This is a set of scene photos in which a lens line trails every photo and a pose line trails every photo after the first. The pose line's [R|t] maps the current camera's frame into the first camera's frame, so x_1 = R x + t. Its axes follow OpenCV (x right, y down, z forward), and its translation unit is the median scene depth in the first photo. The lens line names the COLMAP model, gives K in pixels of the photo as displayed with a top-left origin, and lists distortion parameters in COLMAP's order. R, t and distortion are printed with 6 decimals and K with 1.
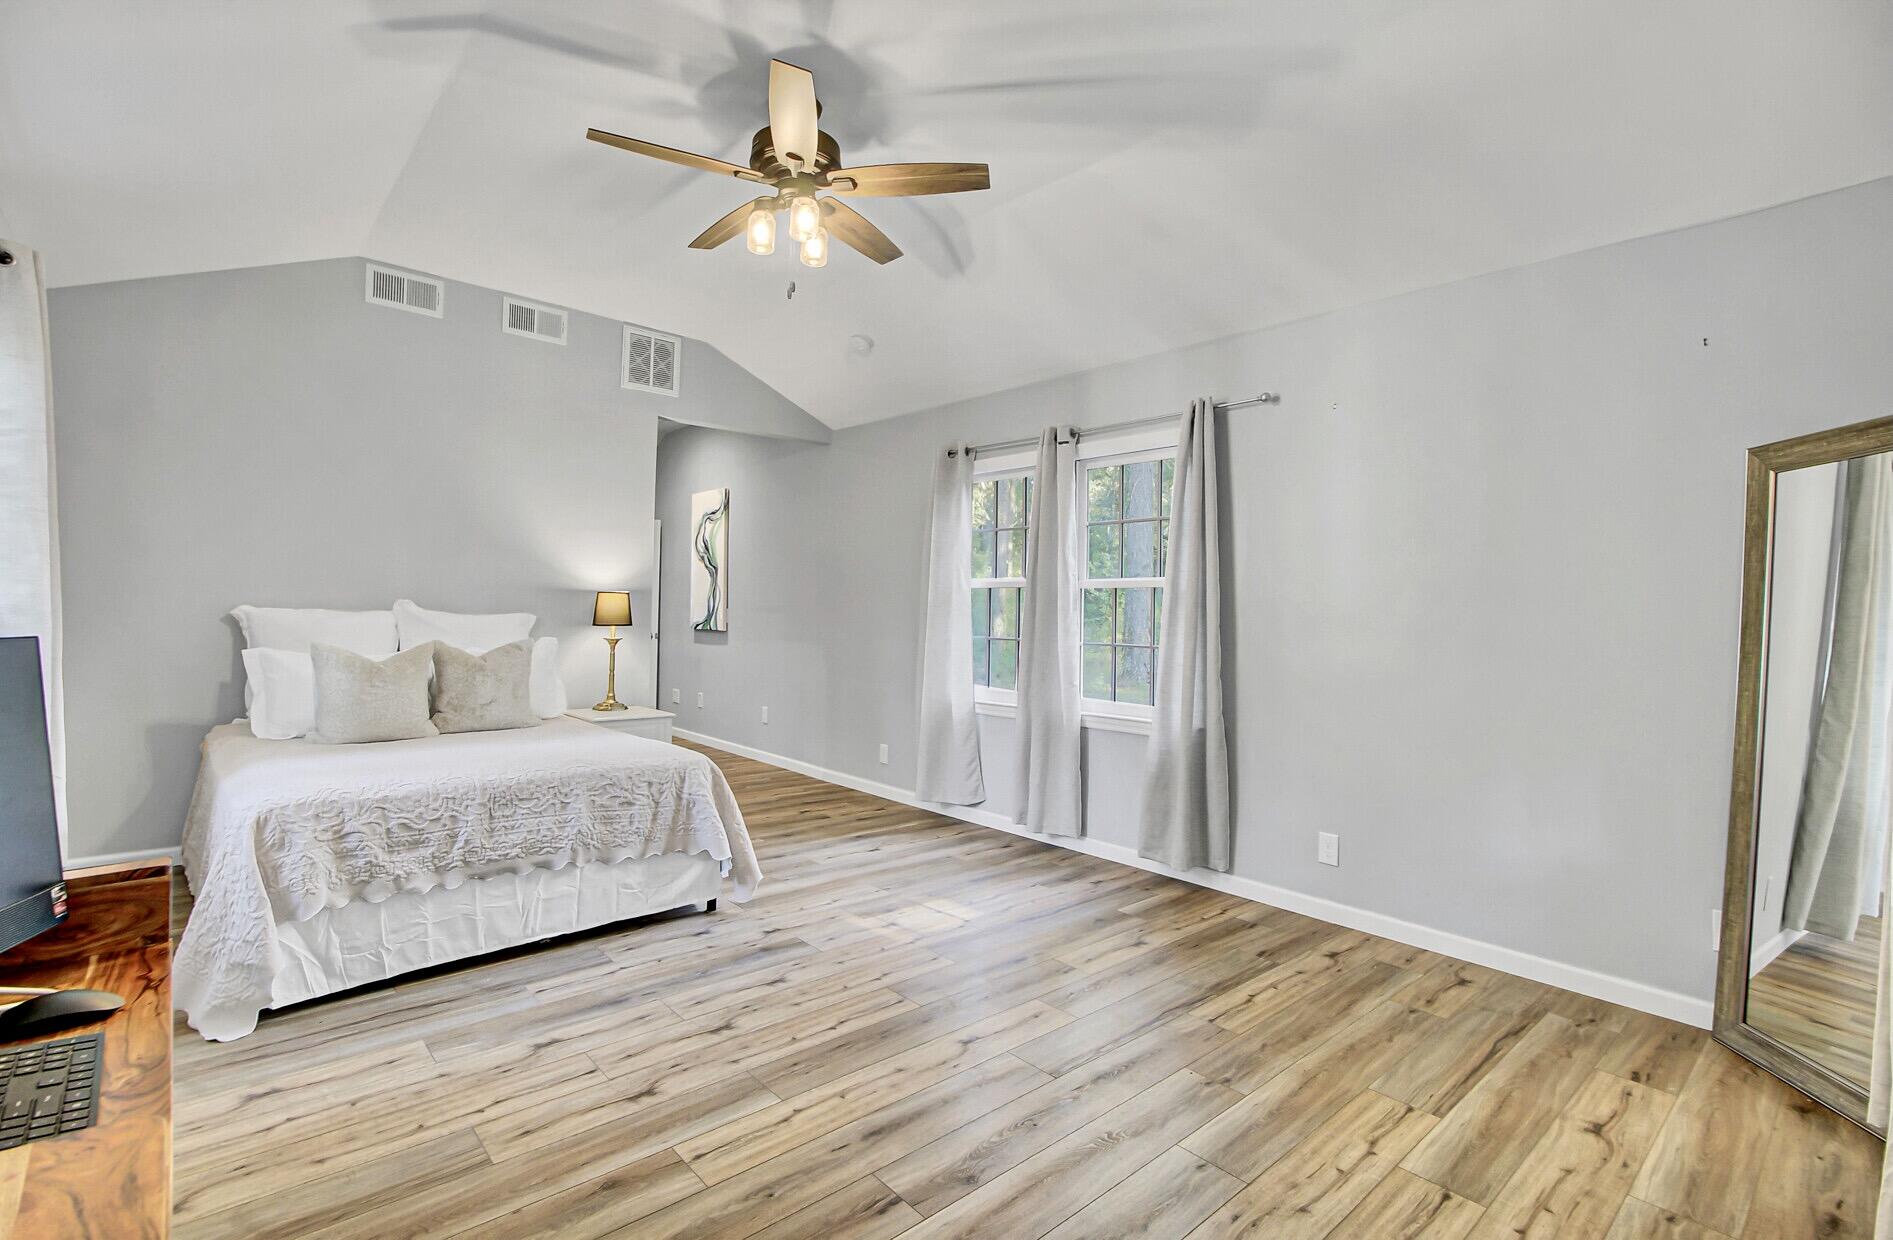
lens RADIAL K [[895.6, 0, 945.8], [0, 895.6, 618.5], [0, 0, 1]] dist [-0.015937, 0.002791]
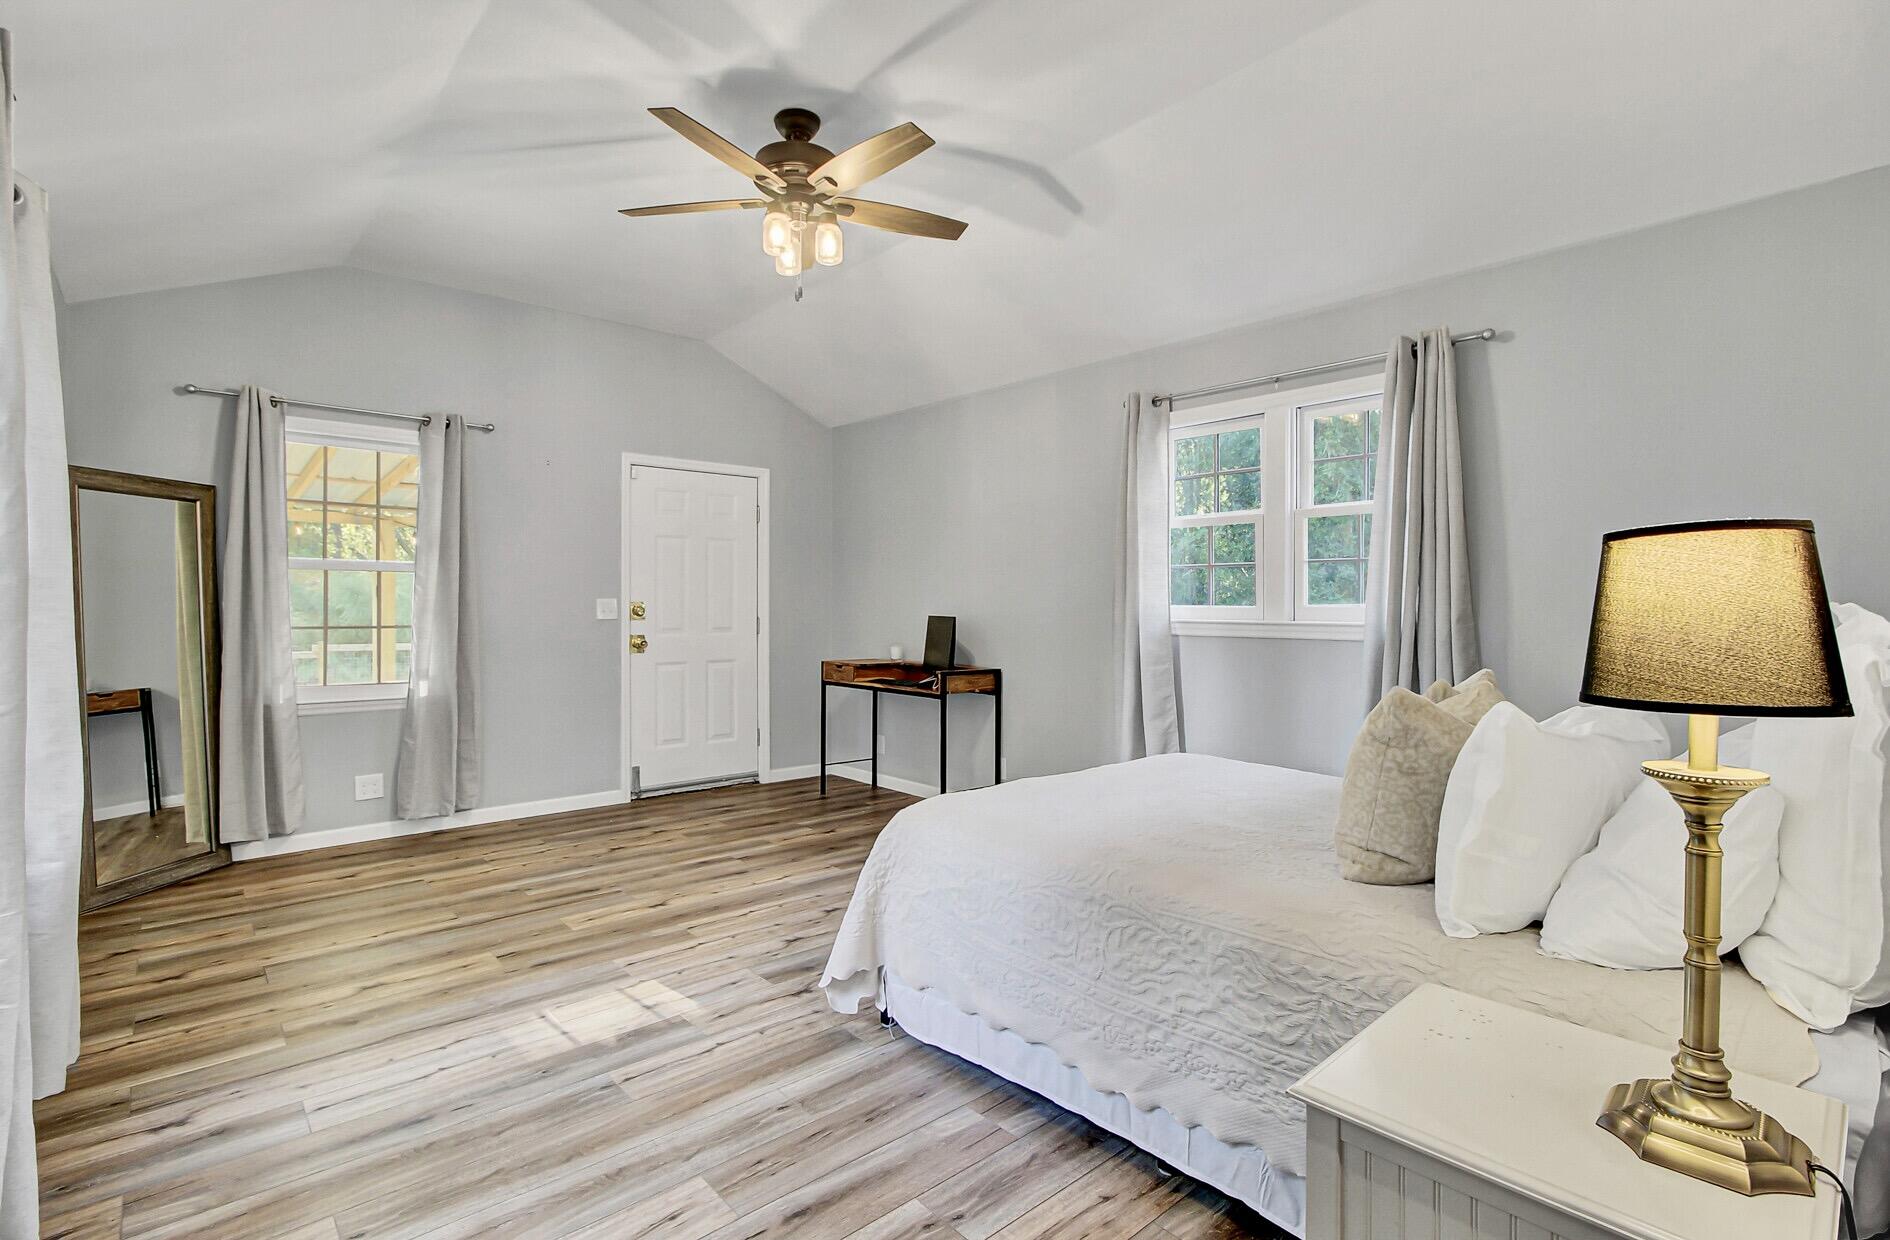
lens RADIAL K [[893.4, 0, 946.6], [0, 893.4, 623.7], [0, 0, 1]] dist [-0.000125, 0.000105]
pose [[-0.999579, -0.029029, 0.000008, -0.379461], [-0.029024, 0.999432, 0.017105, -0.014955], [-0.000504, 0.017097, -0.999854, 2.169464]]
